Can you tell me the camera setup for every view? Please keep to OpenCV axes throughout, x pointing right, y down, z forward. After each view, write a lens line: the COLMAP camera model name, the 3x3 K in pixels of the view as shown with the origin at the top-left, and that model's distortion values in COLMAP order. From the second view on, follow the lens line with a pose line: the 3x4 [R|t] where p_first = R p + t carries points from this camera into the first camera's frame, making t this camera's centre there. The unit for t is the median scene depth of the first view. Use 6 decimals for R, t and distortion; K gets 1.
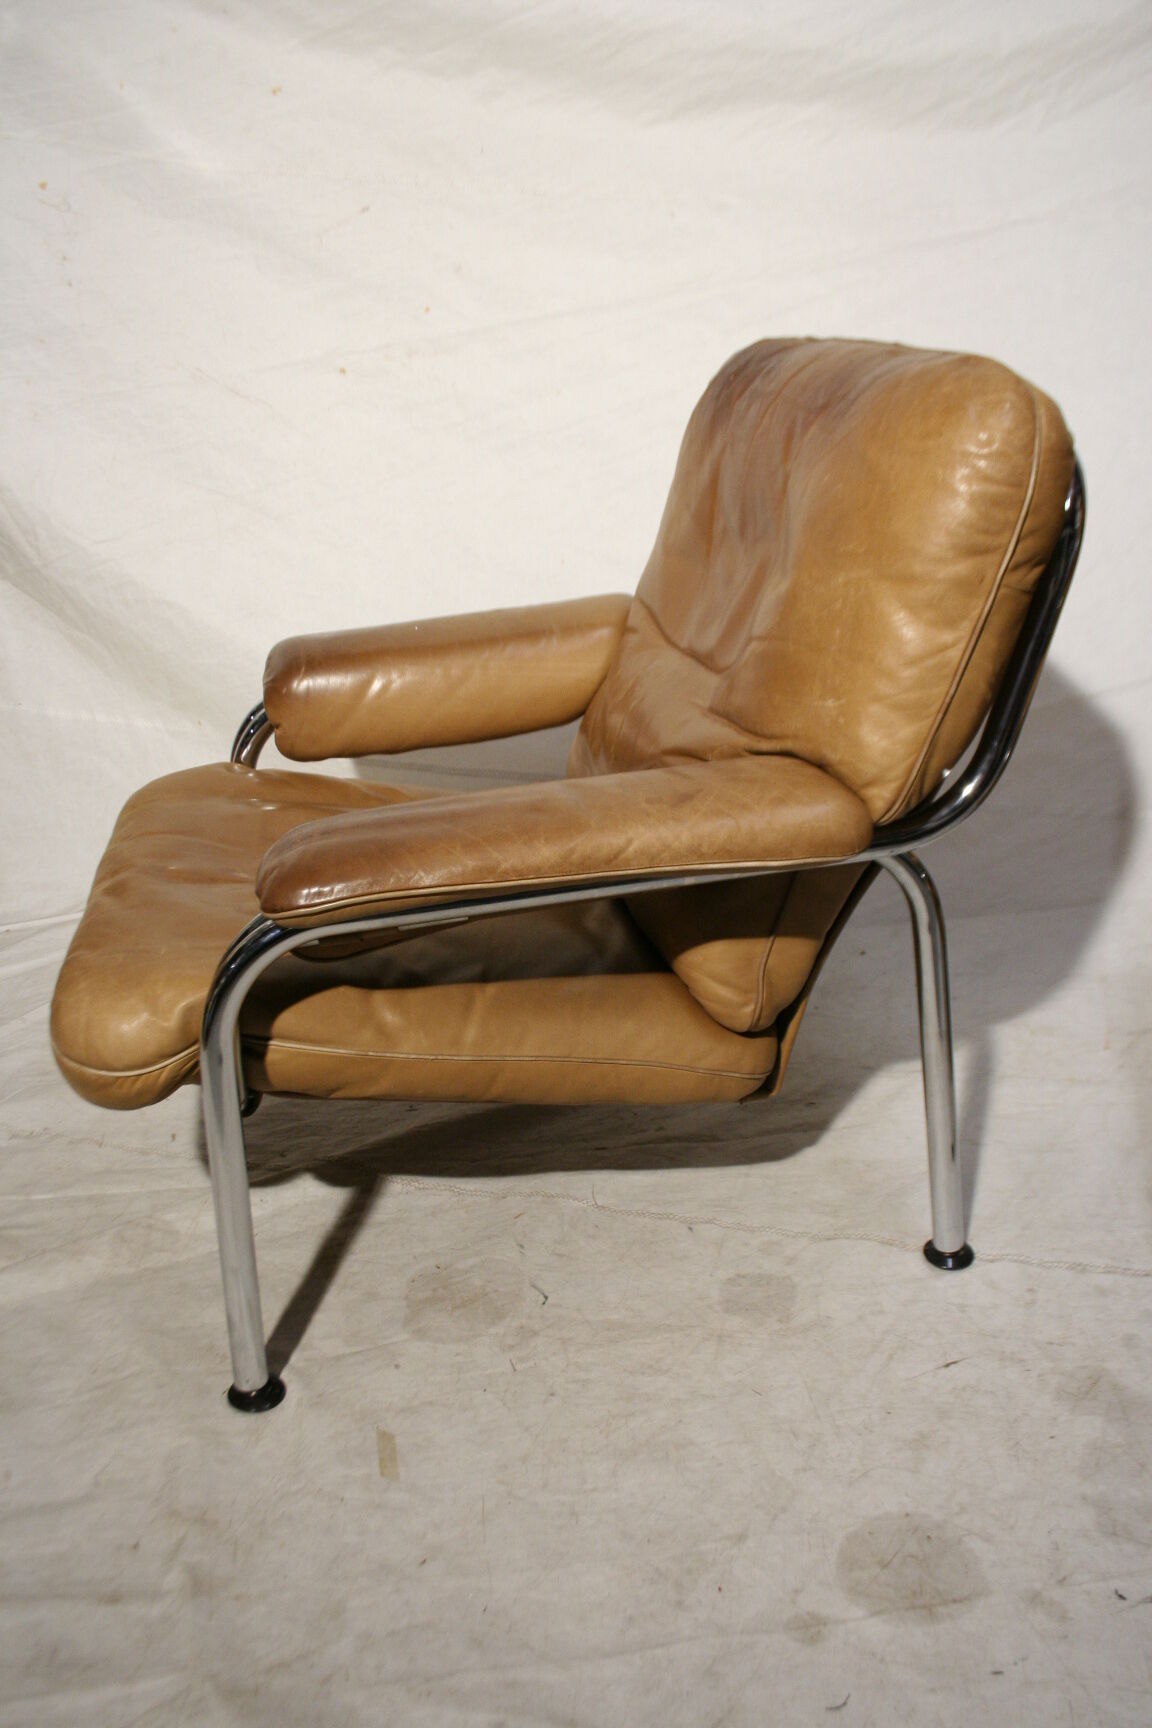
lens RADIAL K [[1449.3, 0, 570.2], [0, 1449.3, 907.4], [0, 0, 1]] dist [-0.118438, 0.106945]
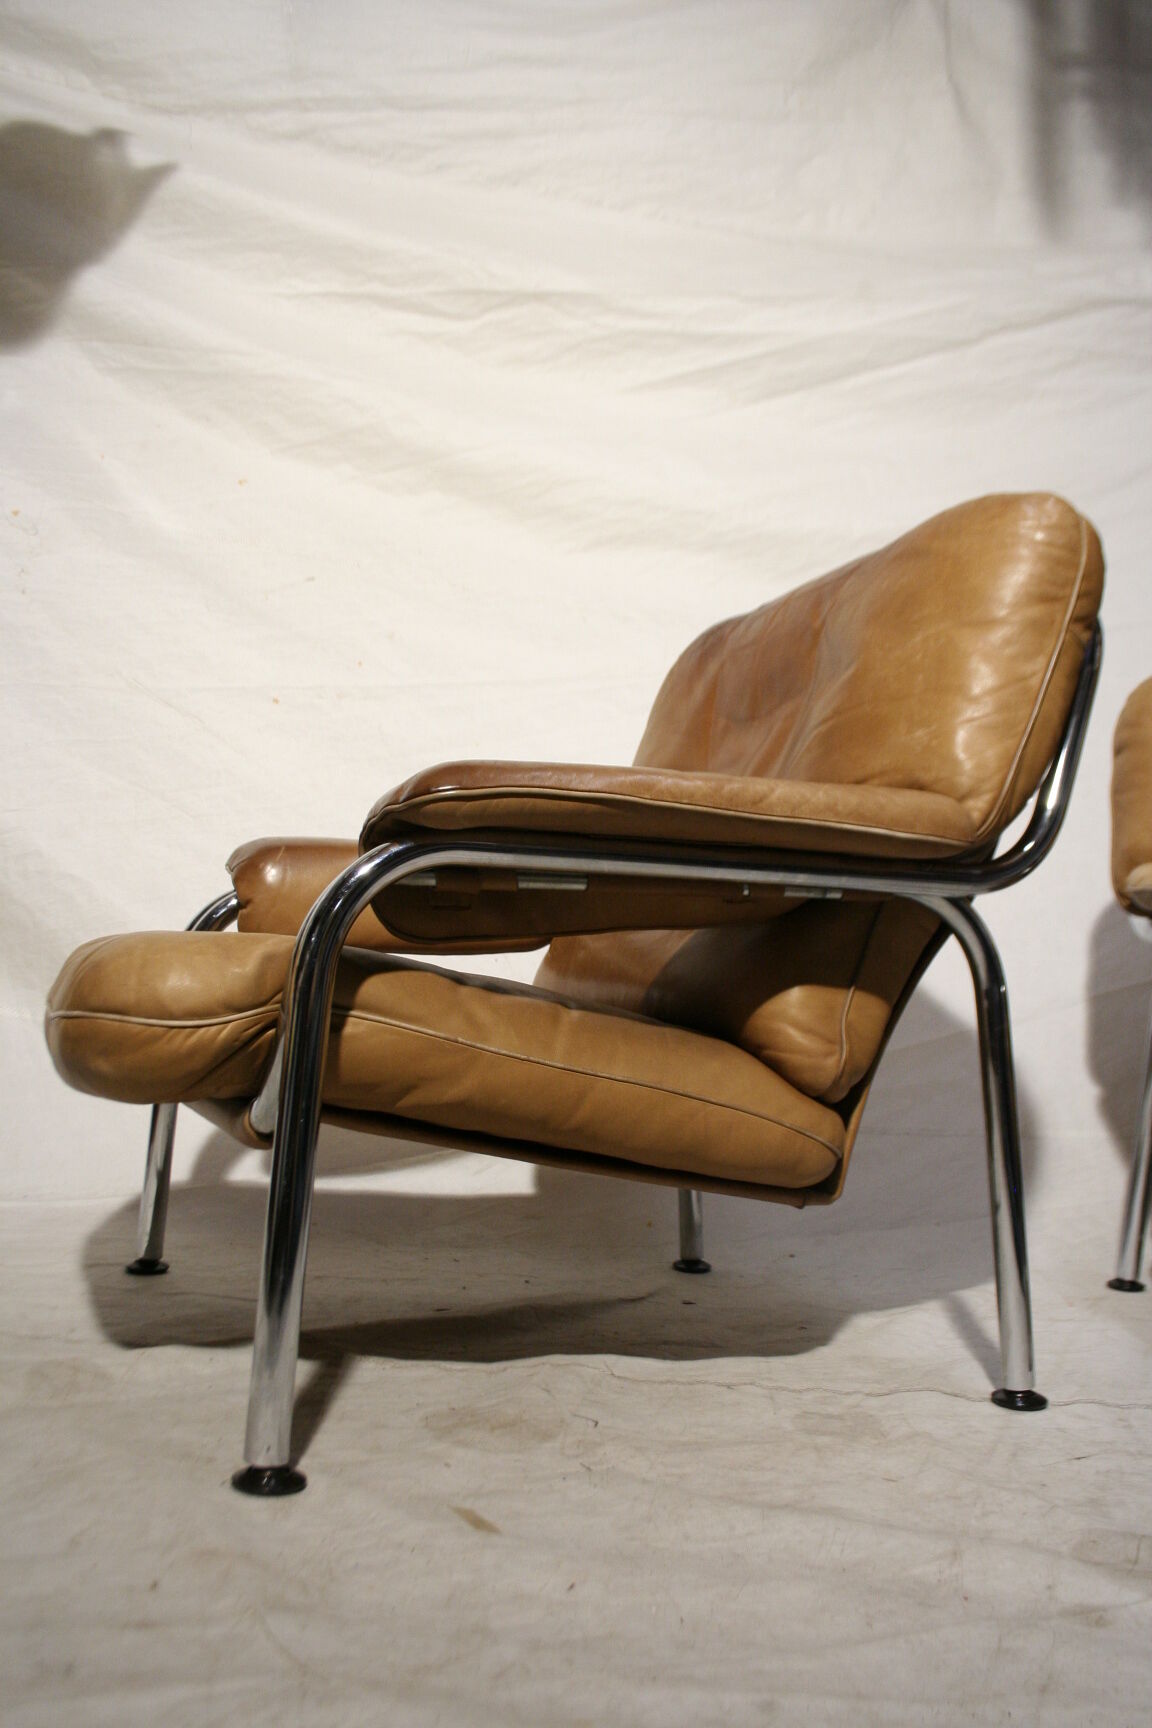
lens RADIAL K [[1449.3, 0, 570.2], [0, 1449.3, 907.4], [0, 0, 1]] dist [-0.118438, 0.106945]
pose [[0.972557, 0.105134, 0.207557, -0.264612], [0.003887, 0.884618, -0.466300, 0.442599], [-0.232632, 0.454310, 0.859933, 0.180228]]
